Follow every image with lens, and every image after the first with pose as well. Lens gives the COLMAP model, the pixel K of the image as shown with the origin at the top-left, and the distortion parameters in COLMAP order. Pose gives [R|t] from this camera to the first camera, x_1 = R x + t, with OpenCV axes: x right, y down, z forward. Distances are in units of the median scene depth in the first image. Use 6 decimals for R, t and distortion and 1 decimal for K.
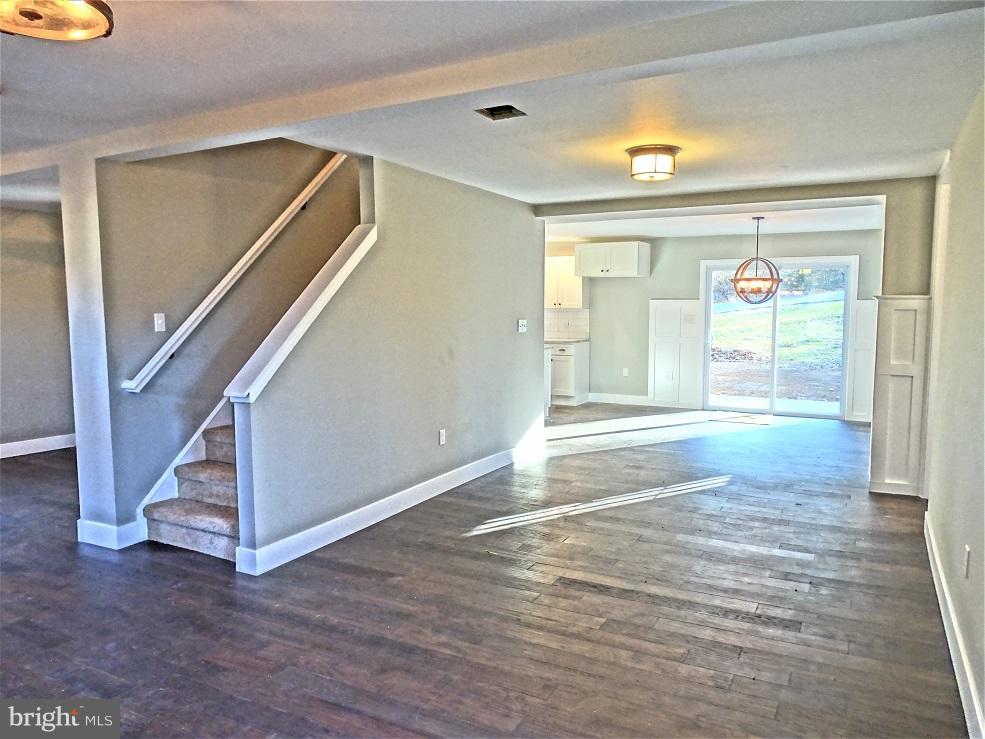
lens RADIAL K [[703.5, 0, 487.9], [0, 703.5, 367.0], [0, 0, 1]] dist [0.004085, -0.000932]
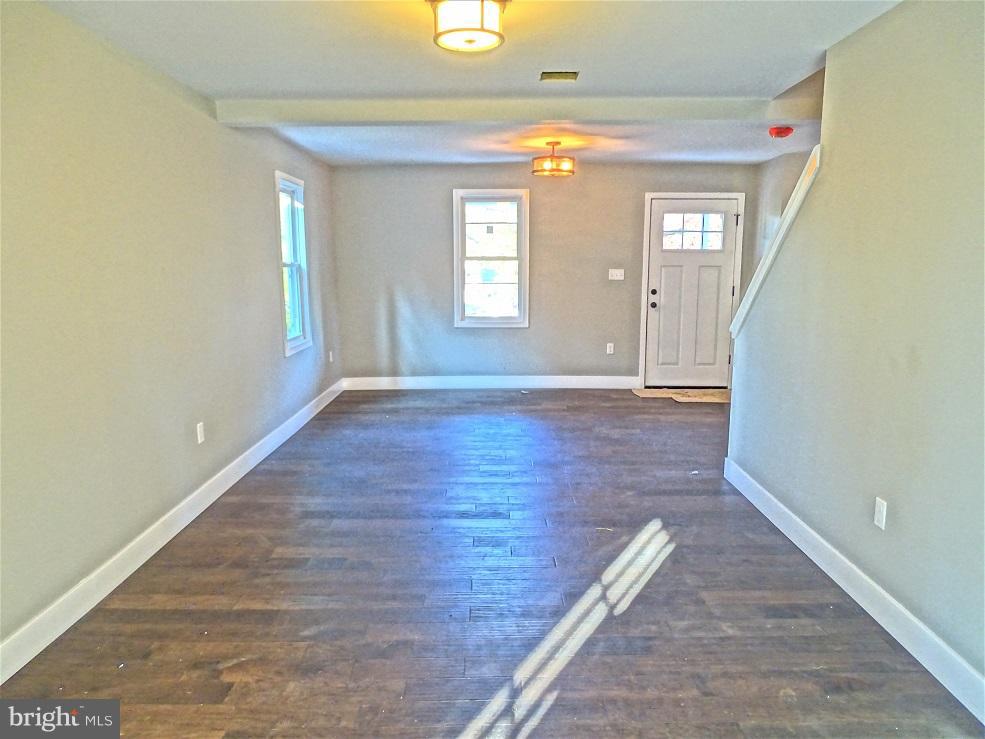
lens RADIAL K [[703.5, 0, 490.1], [0, 703.5, 370.0], [0, 0, 1]] dist [0.004085, -0.000932]
pose [[-0.871764, 0.081172, -0.483155, 0.643387], [-0.040257, 0.970976, 0.235764, -0.168827], [0.488270, 0.224981, -0.843194, 1.894348]]
